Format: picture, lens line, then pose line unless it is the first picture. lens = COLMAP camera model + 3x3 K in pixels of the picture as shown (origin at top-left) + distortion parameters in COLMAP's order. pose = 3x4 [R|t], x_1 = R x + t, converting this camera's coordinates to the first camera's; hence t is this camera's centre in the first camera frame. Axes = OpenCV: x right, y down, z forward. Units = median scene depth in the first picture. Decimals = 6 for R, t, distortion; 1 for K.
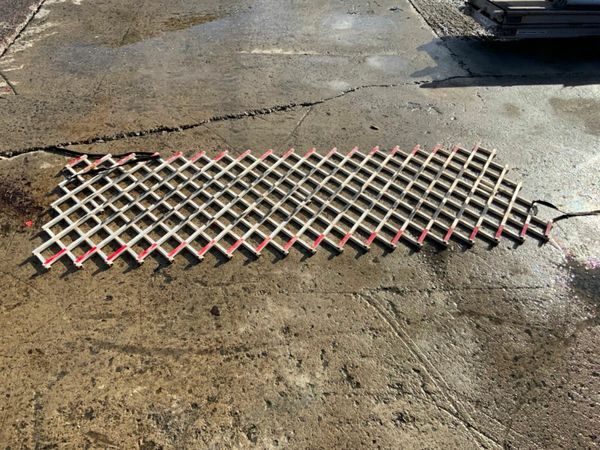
lens RADIAL K [[504.6, 0, 301.3], [0, 504.6, 216.4], [0, 0, 1]] dist [0.096427, -0.200593]
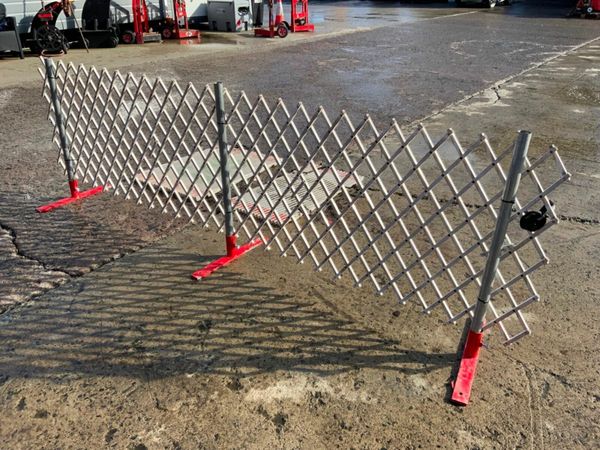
lens RADIAL K [[504.6, 0, 301.3], [0, 504.6, 216.4], [0, 0, 1]] dist [0.096427, -0.200593]
pose [[0.679580, 0.277899, -0.678928, 0.450704], [-0.439700, 0.895113, -0.073735, 0.167047], [0.587226, 0.348634, 0.730493, -0.131809]]
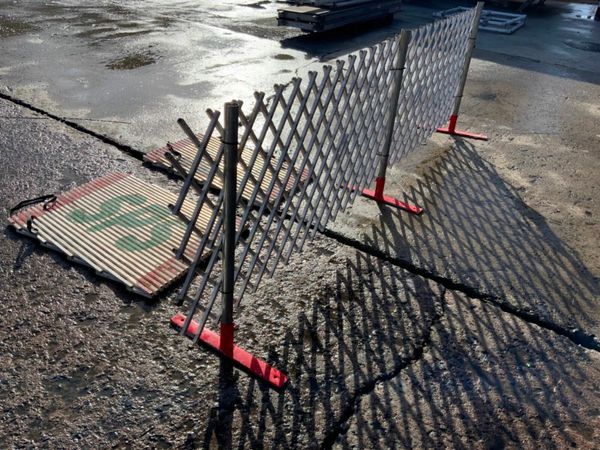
lens RADIAL K [[504.6, 0, 301.3], [0, 504.6, 216.4], [0, 0, 1]] dist [0.096427, -0.200593]
pose [[0.672039, -0.377428, 0.637112, -1.896188], [0.433467, 0.898061, 0.074784, 0.082652], [-0.600391, 0.225909, 0.767135, -0.195329]]
